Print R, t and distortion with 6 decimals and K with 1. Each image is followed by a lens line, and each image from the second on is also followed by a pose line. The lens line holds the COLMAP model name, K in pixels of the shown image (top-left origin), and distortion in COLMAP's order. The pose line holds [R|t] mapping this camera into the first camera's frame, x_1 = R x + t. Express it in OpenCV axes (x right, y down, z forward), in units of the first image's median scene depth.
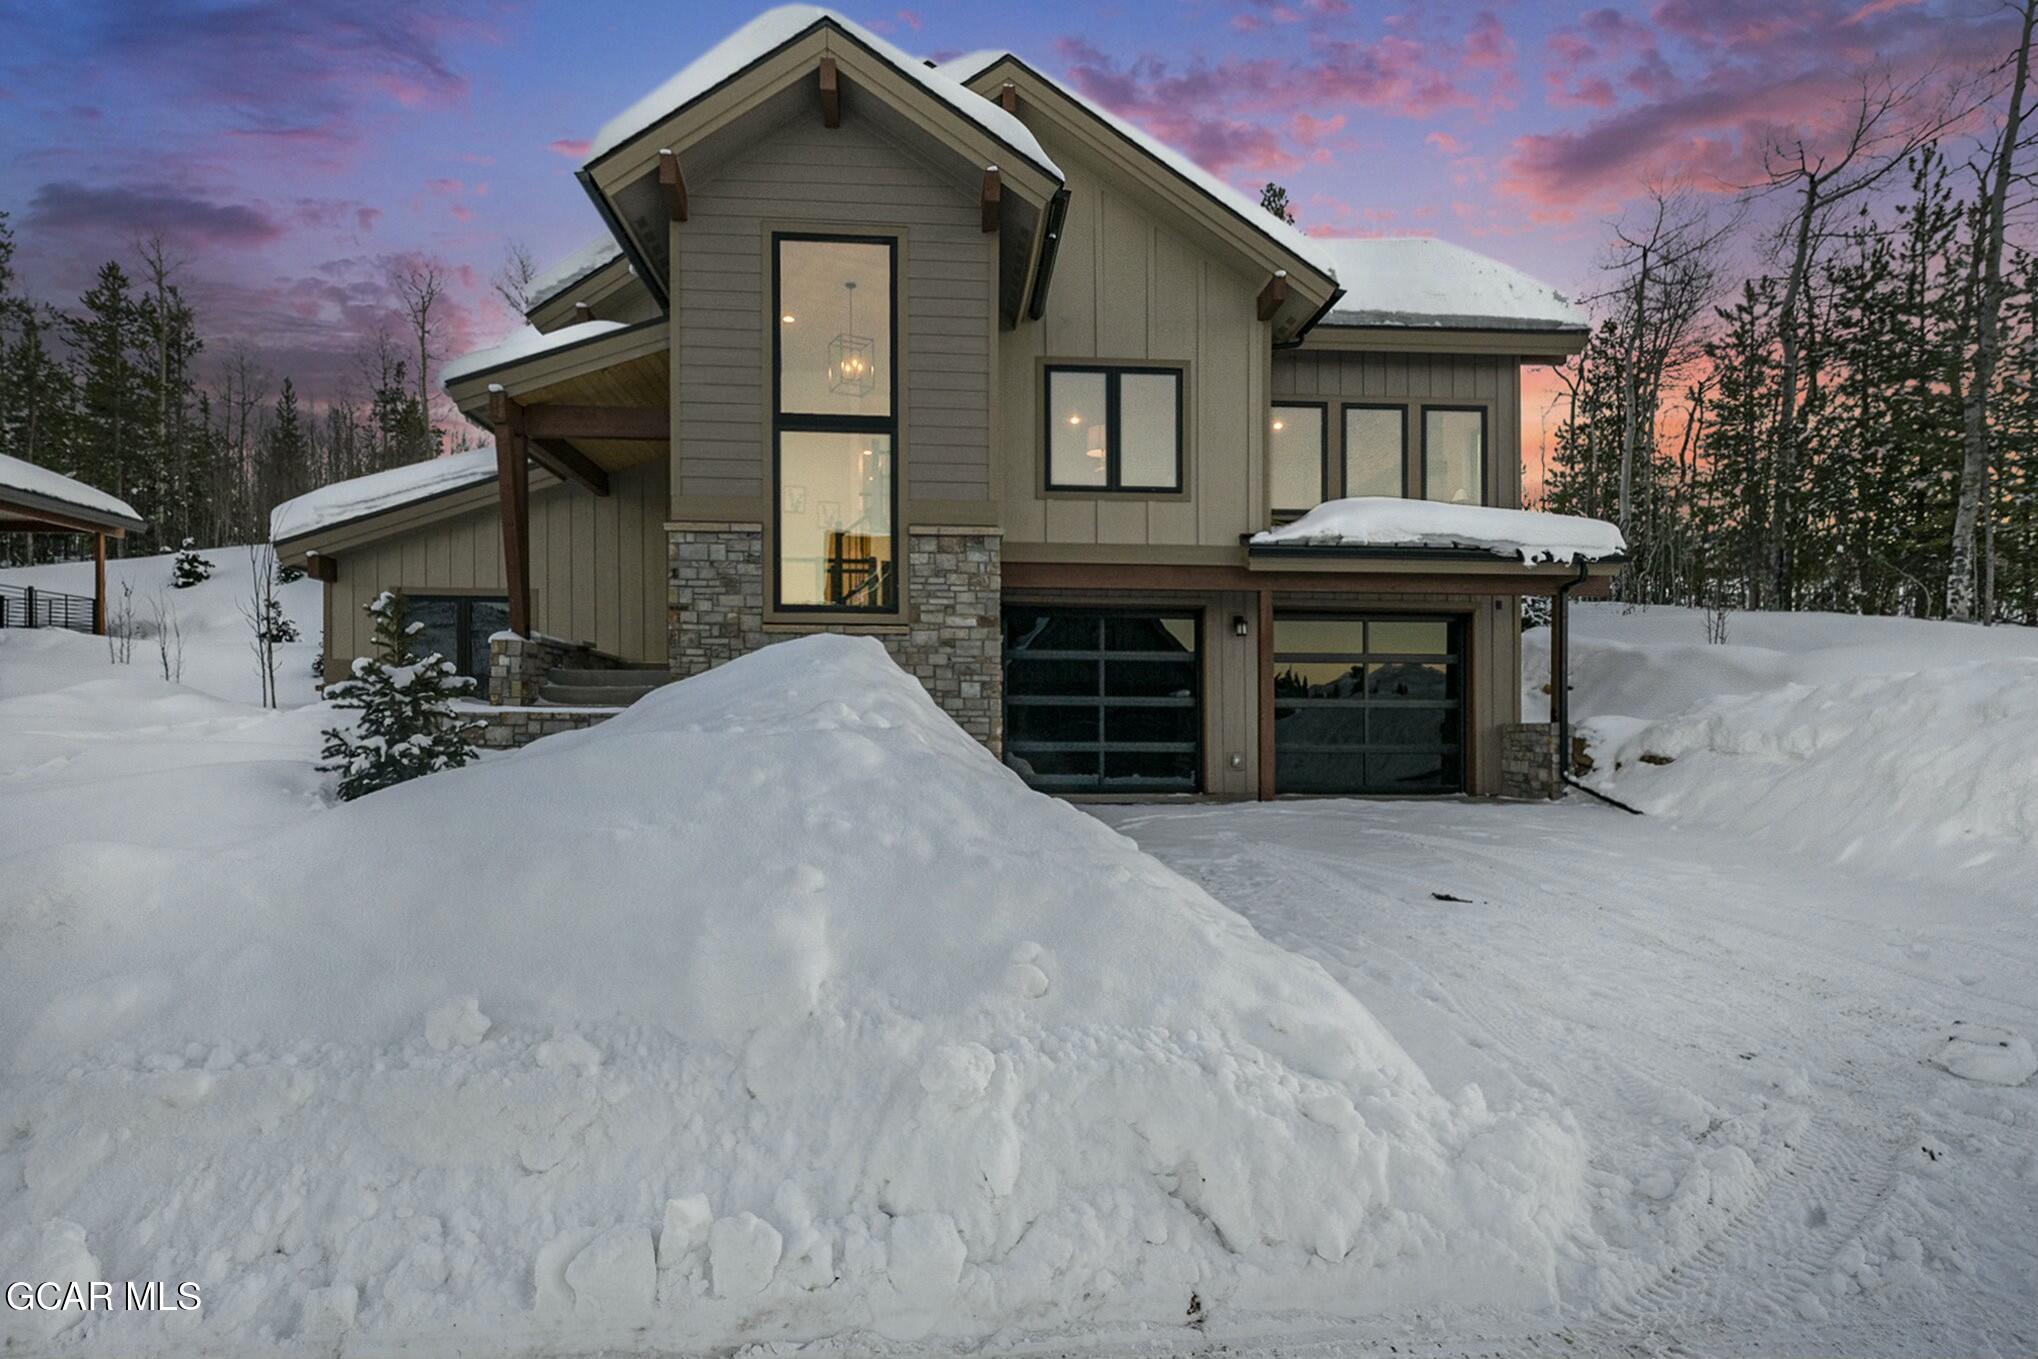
lens RADIAL K [[1106.9, 0, 1014.5], [0, 1106.9, 705.4], [0, 0, 1]] dist [0.024634, -0.000030]
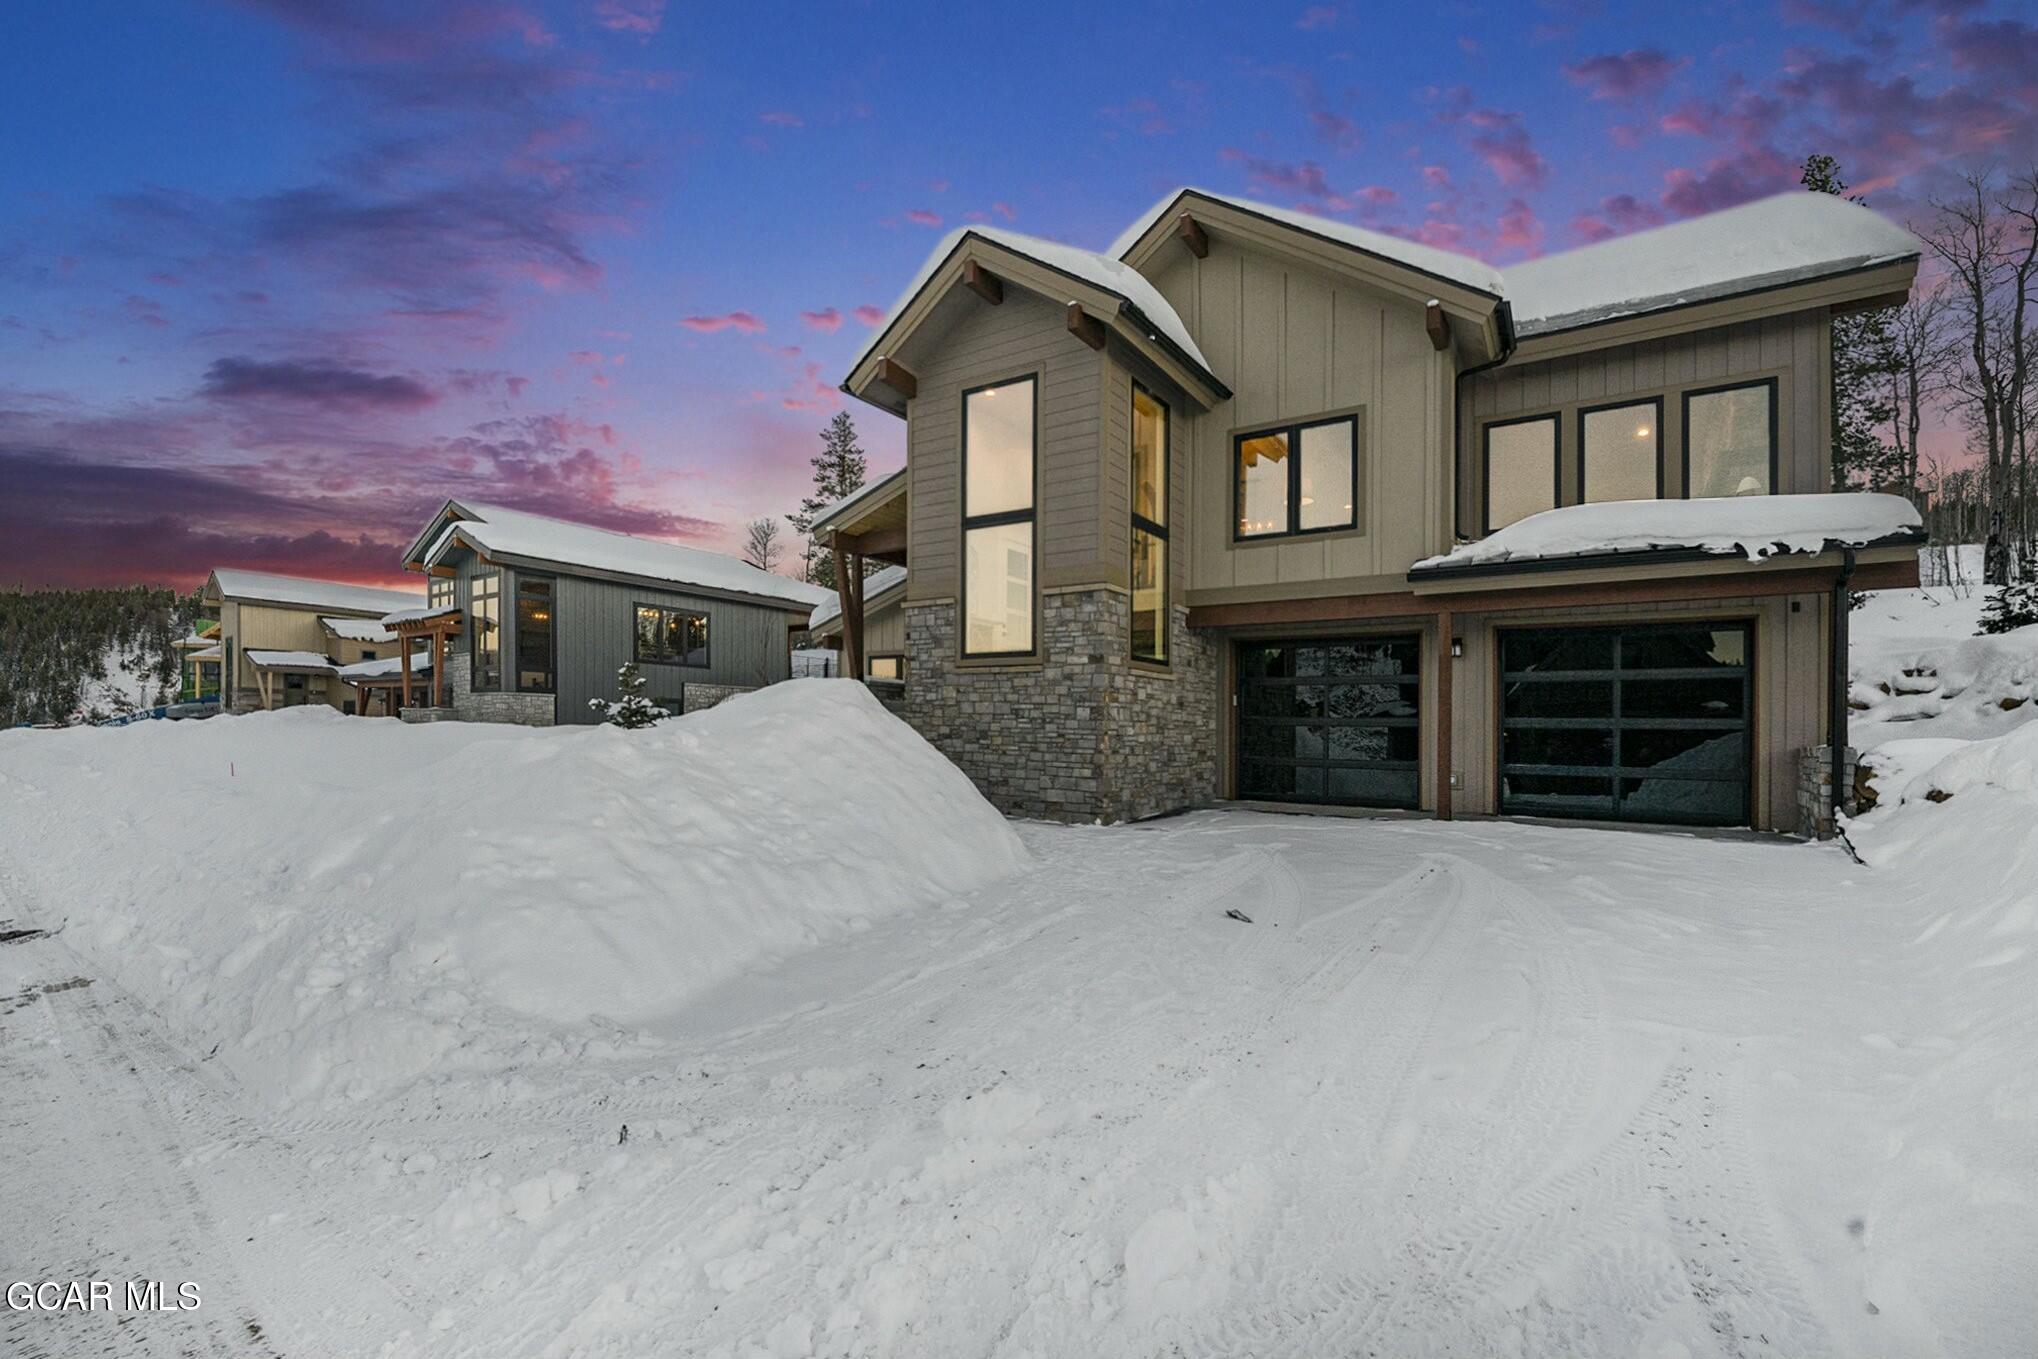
lens RADIAL K [[870.9, 0, 1018.0], [0, 870.9, 720.0], [0, 0, 1]] dist [-0.003792, -0.000510]
pose [[0.792704, -0.002608, -0.609601, 0.452124], [0.000432, 0.999993, -0.003716, -0.002431], [0.609607, 0.002682, 0.792699, 0.145836]]
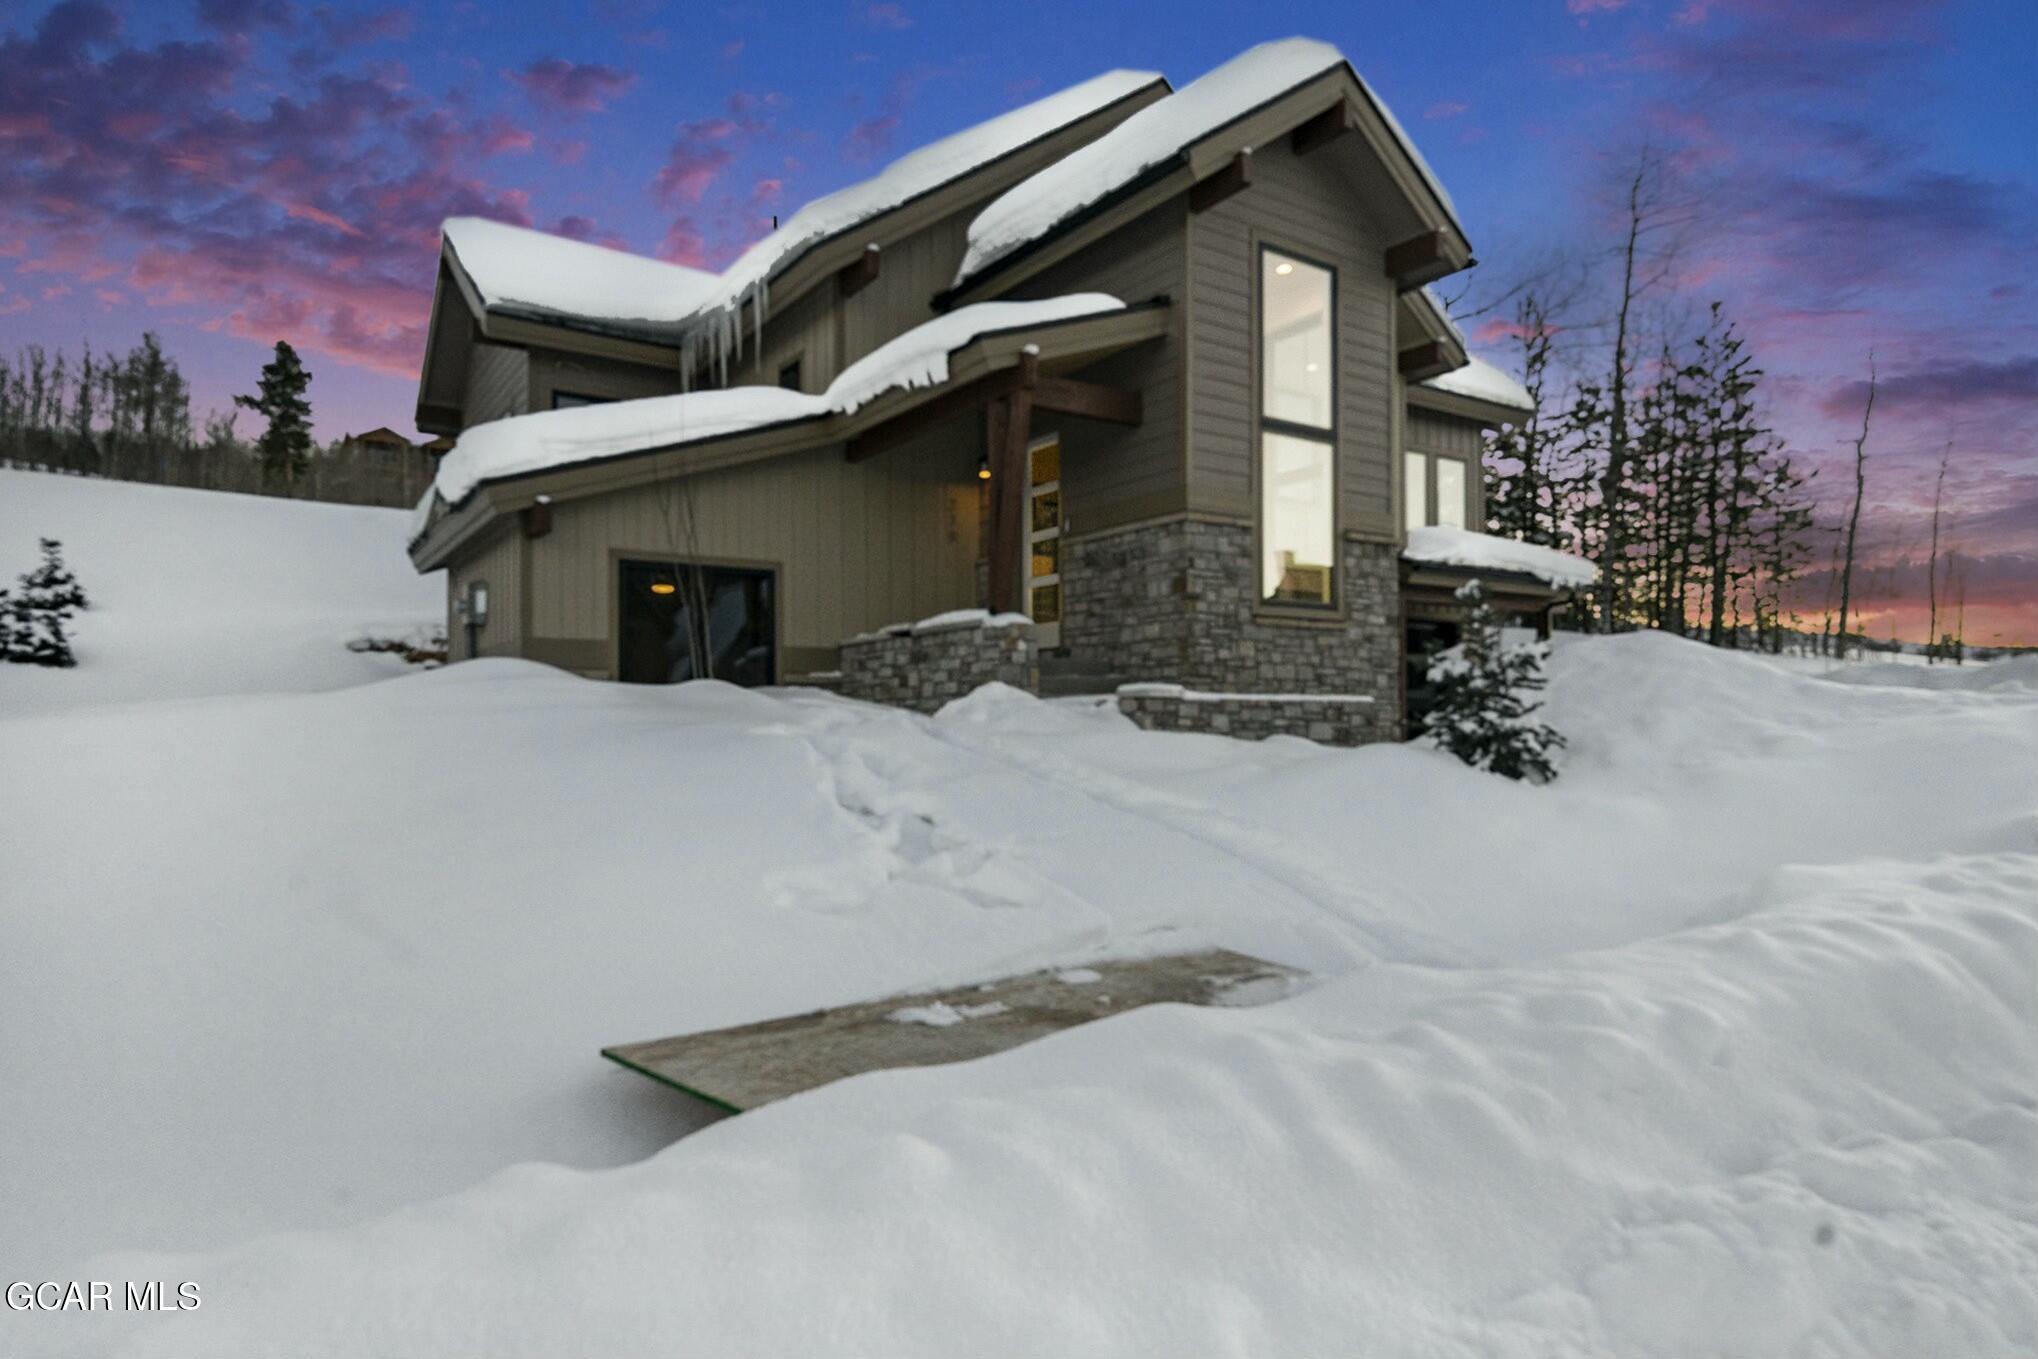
lens RADIAL K [[1181.3, 0, 1020.3], [0, 1181.3, 699.9], [0, 0, 1]] dist [0.028624, 0.001227]
pose [[0.845799, -0.004477, 0.533483, -0.882249], [0.006127, 0.999980, -0.001323, 0.004098], [-0.533466, 0.004387, 0.845810, 0.158869]]
